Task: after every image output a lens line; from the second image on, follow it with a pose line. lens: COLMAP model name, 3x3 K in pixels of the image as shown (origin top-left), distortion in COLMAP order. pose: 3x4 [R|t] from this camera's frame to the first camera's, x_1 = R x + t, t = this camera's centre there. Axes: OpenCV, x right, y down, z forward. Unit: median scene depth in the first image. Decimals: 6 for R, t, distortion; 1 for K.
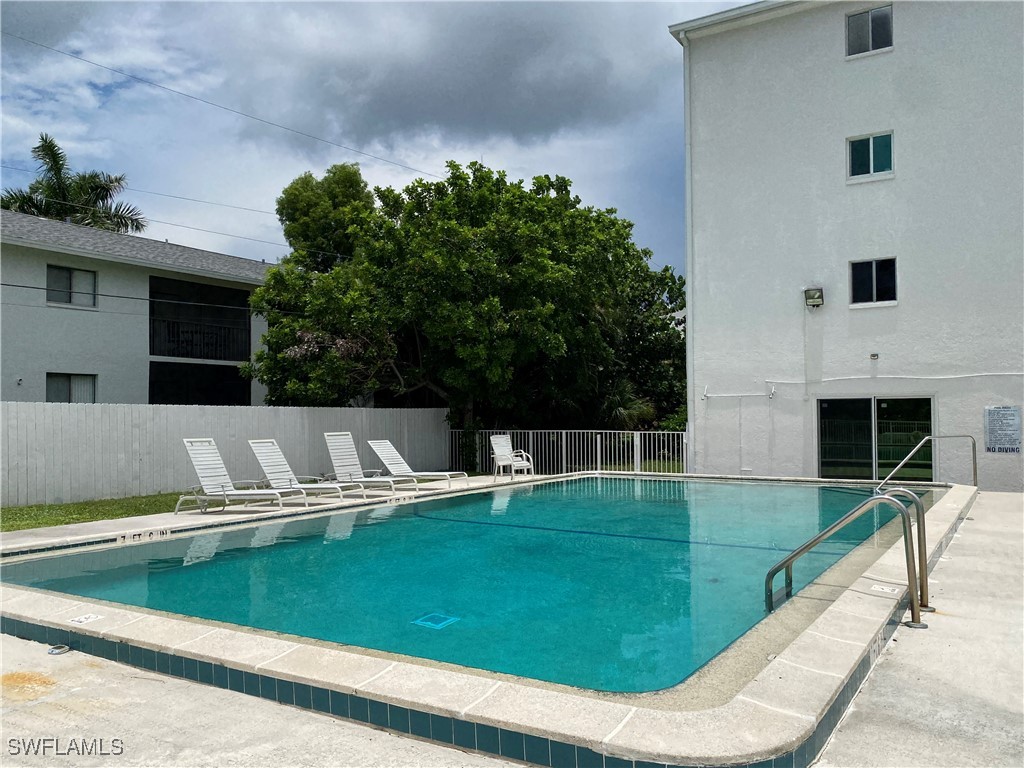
lens RADIAL K [[827.5, 0, 511.2], [0, 827.5, 388.2], [0, 0, 1]] dist [0.015692, -0.010649]
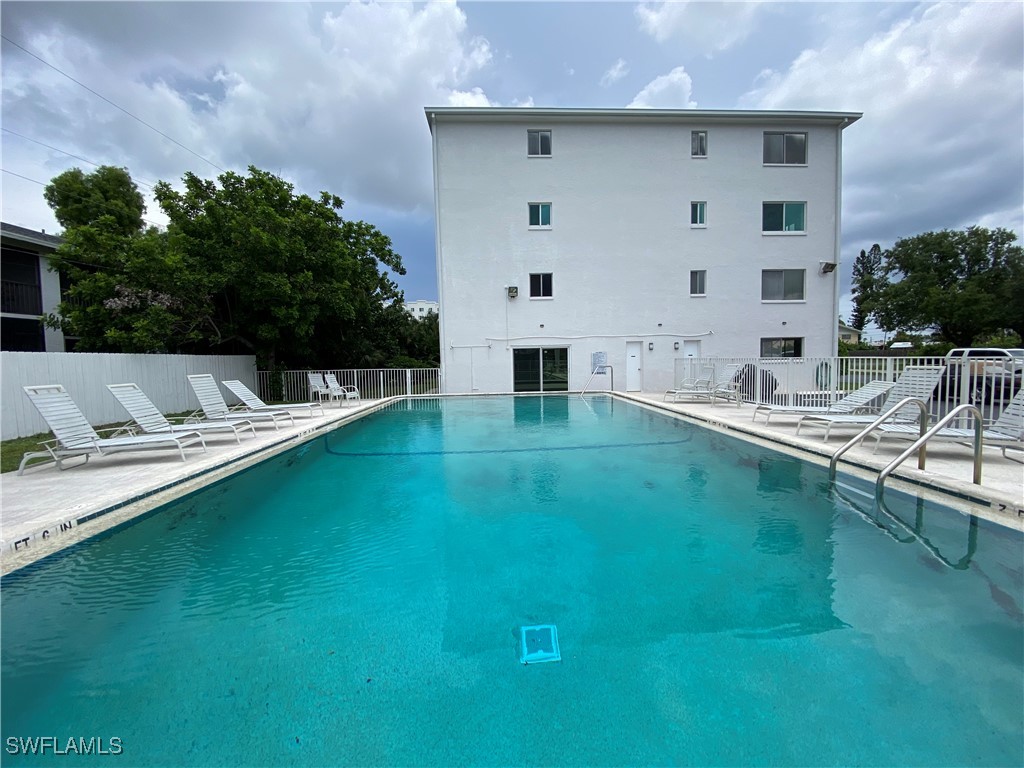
lens RADIAL K [[419.2, 0, 521.9], [0, 419.2, 384.5], [0, 0, 1]] dist [-0.001229, -0.013364]
pose [[0.823400, -0.041264, 0.565959, -0.128521], [-0.009159, 0.996256, 0.085962, 0.011233], [-0.567388, -0.075965, 0.819939, 0.226980]]
